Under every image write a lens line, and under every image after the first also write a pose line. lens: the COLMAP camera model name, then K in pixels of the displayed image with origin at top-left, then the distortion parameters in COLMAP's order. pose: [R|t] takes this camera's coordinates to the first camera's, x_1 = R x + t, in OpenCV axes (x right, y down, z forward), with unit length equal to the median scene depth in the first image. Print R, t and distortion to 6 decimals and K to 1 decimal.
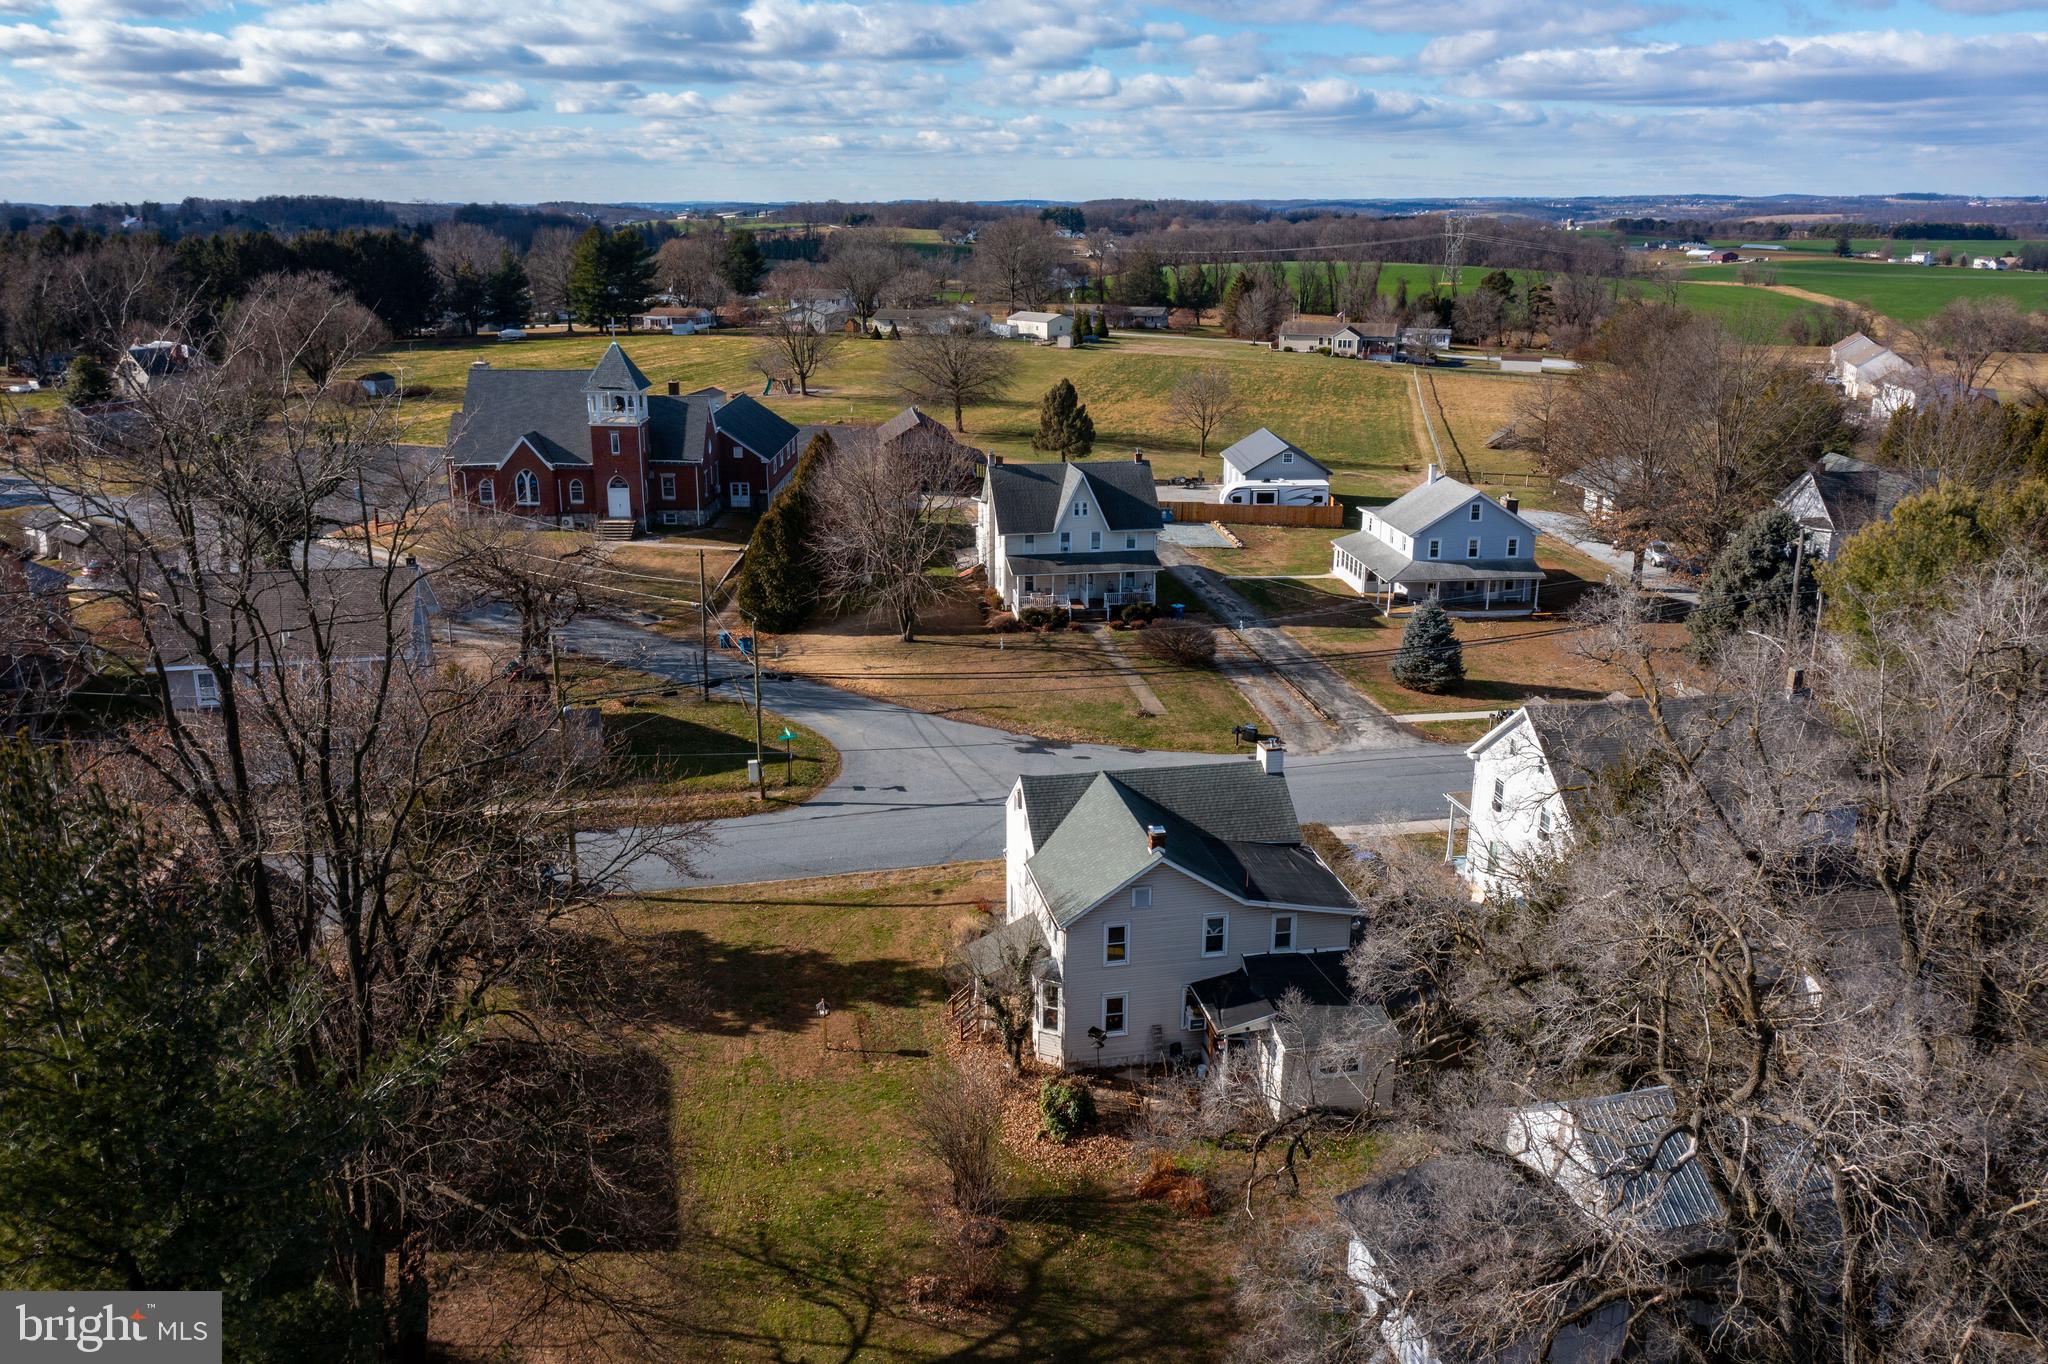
lens RADIAL K [[1616.6, 0, 1024.8], [0, 1616.6, 680.2], [0, 0, 1]] dist [-0.024911, 0.002995]
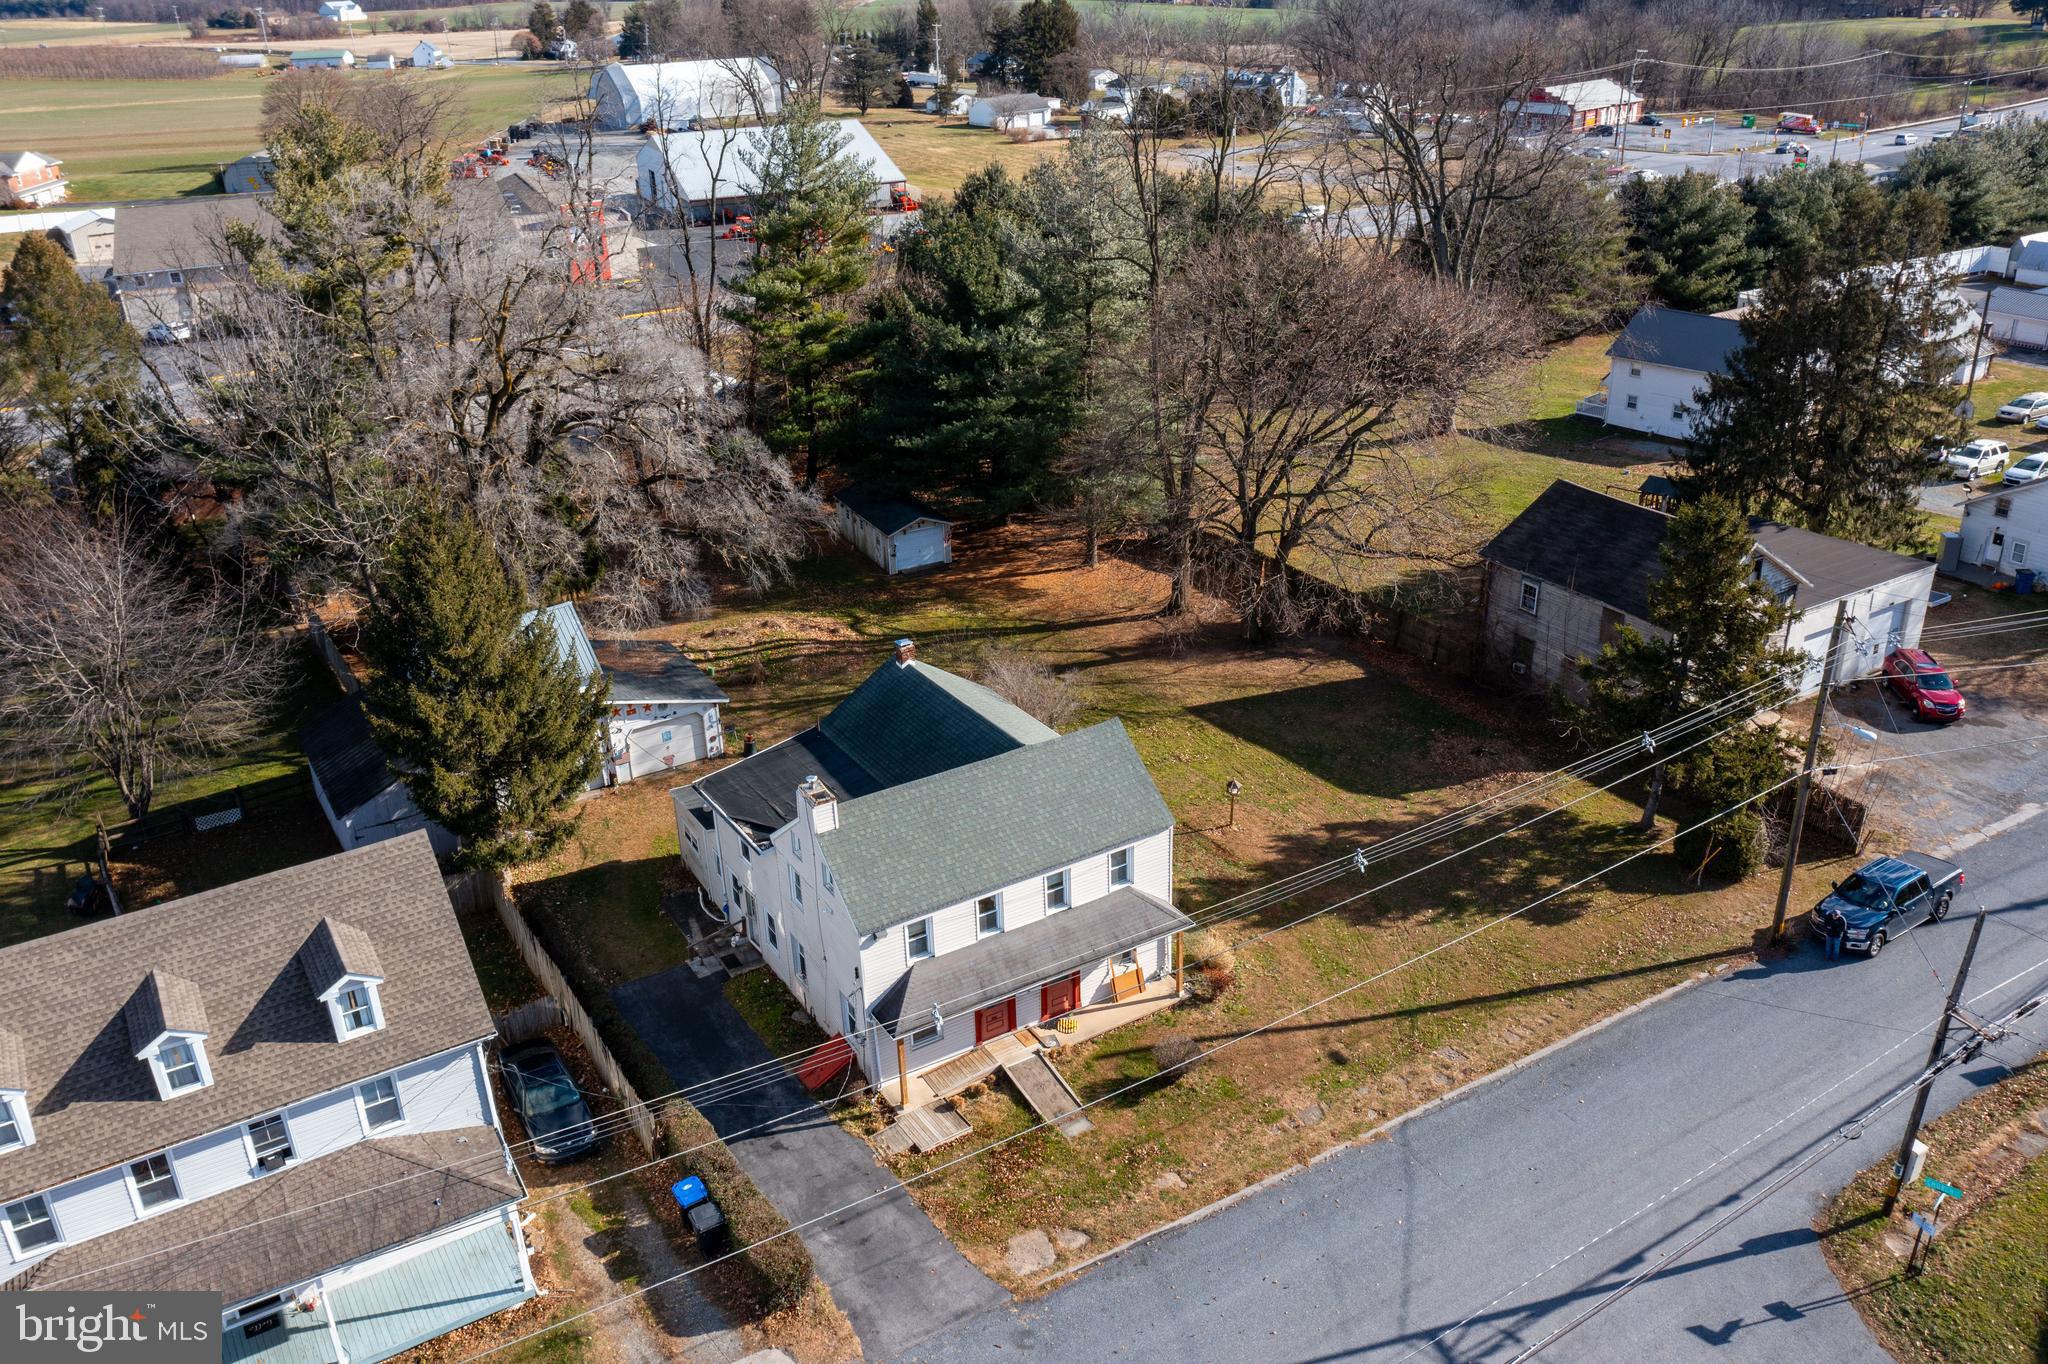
lens RADIAL K [[1616.6, 0, 1024.8], [0, 1616.6, 680.2], [0, 0, 1]] dist [-0.024911, 0.002995]
pose [[-0.929555, 0.174463, -0.324794, 0.292628], [-0.083176, 0.759006, 0.645749, -0.465061], [0.359180, 0.627274, -0.691026, 1.538619]]
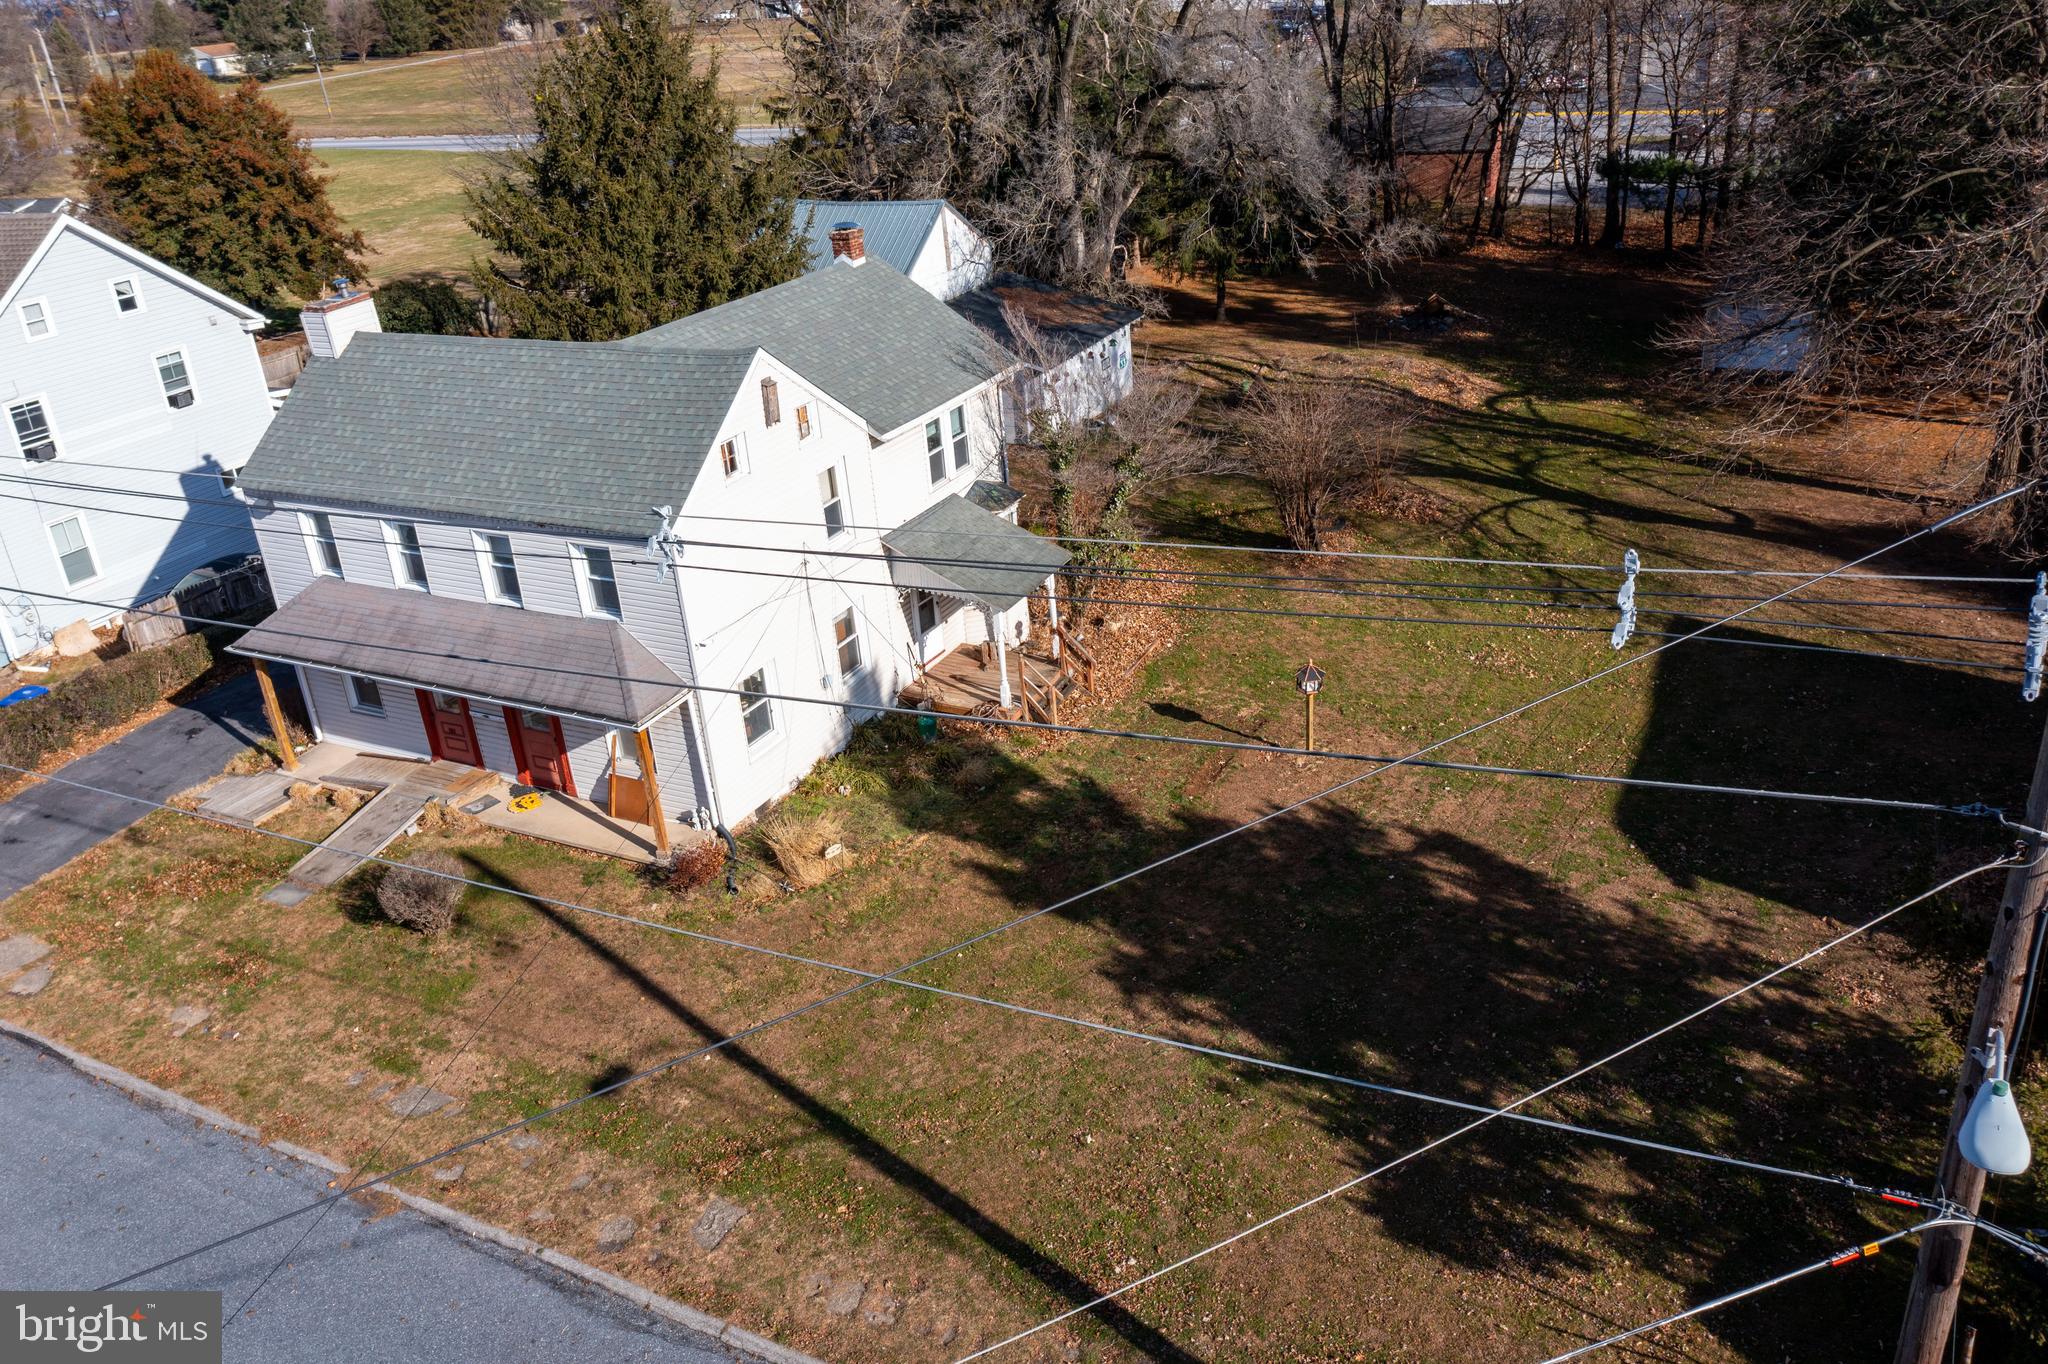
lens RADIAL K [[1616.6, 0, 1024.8], [0, 1616.6, 680.2], [0, 0, 1]] dist [-0.024911, 0.002995]
pose [[-0.787220, -0.203314, 0.582192, -0.332255], [0.248939, 0.758972, 0.601657, -0.112029], [-0.564193, 0.618567, -0.546865, 1.266447]]
